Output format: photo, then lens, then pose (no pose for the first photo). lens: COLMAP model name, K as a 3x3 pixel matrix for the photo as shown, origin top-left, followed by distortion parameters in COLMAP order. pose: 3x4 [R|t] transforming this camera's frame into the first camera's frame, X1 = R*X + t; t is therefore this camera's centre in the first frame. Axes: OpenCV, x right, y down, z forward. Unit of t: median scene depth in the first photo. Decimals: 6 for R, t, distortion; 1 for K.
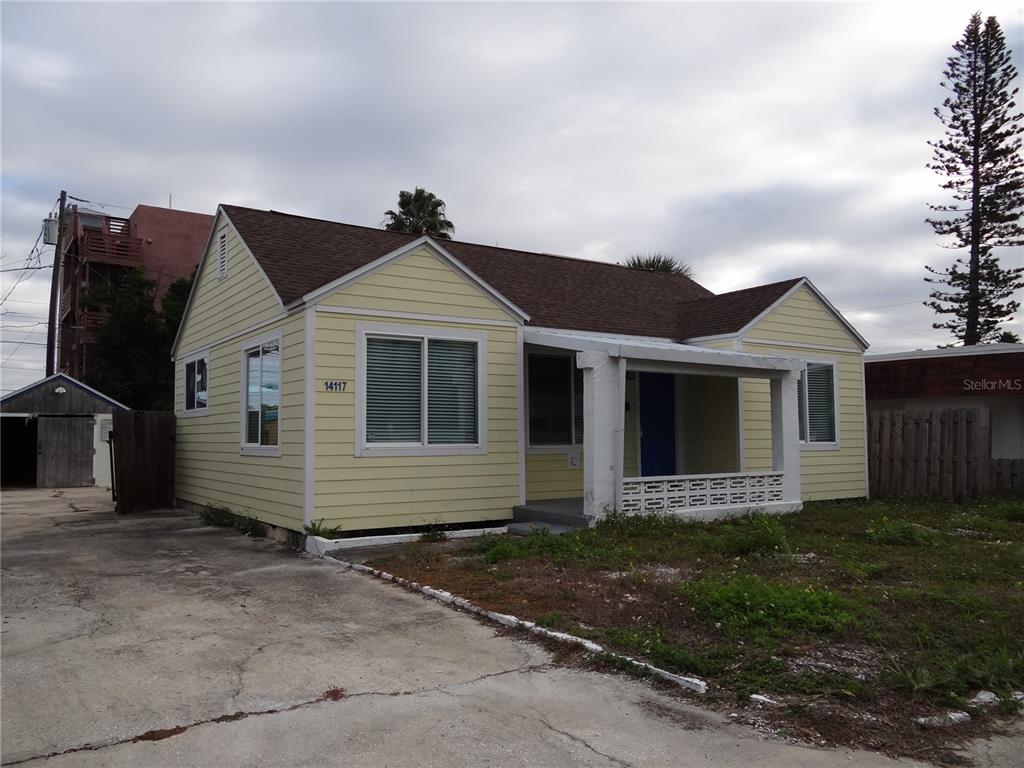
lens RADIAL K [[802.2, 0, 512.0], [0, 802.2, 384.0], [0, 0, 1]] dist [-0.006583, -0.006168]
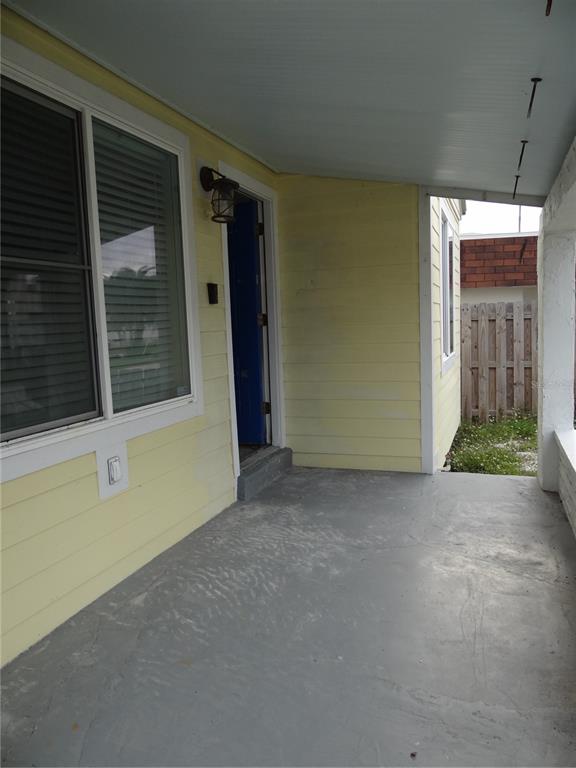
lens RADIAL K [[601.6, 0, 288.0], [0, 601.6, 384.0], [0, 0, 1]] dist [-0.006583, -0.006168]
pose [[0.809261, -0.086115, 0.581104, -0.000863], [-0.003511, 0.988470, 0.151373, 0.023283], [-0.587439, -0.124541, 0.799628, 0.658598]]
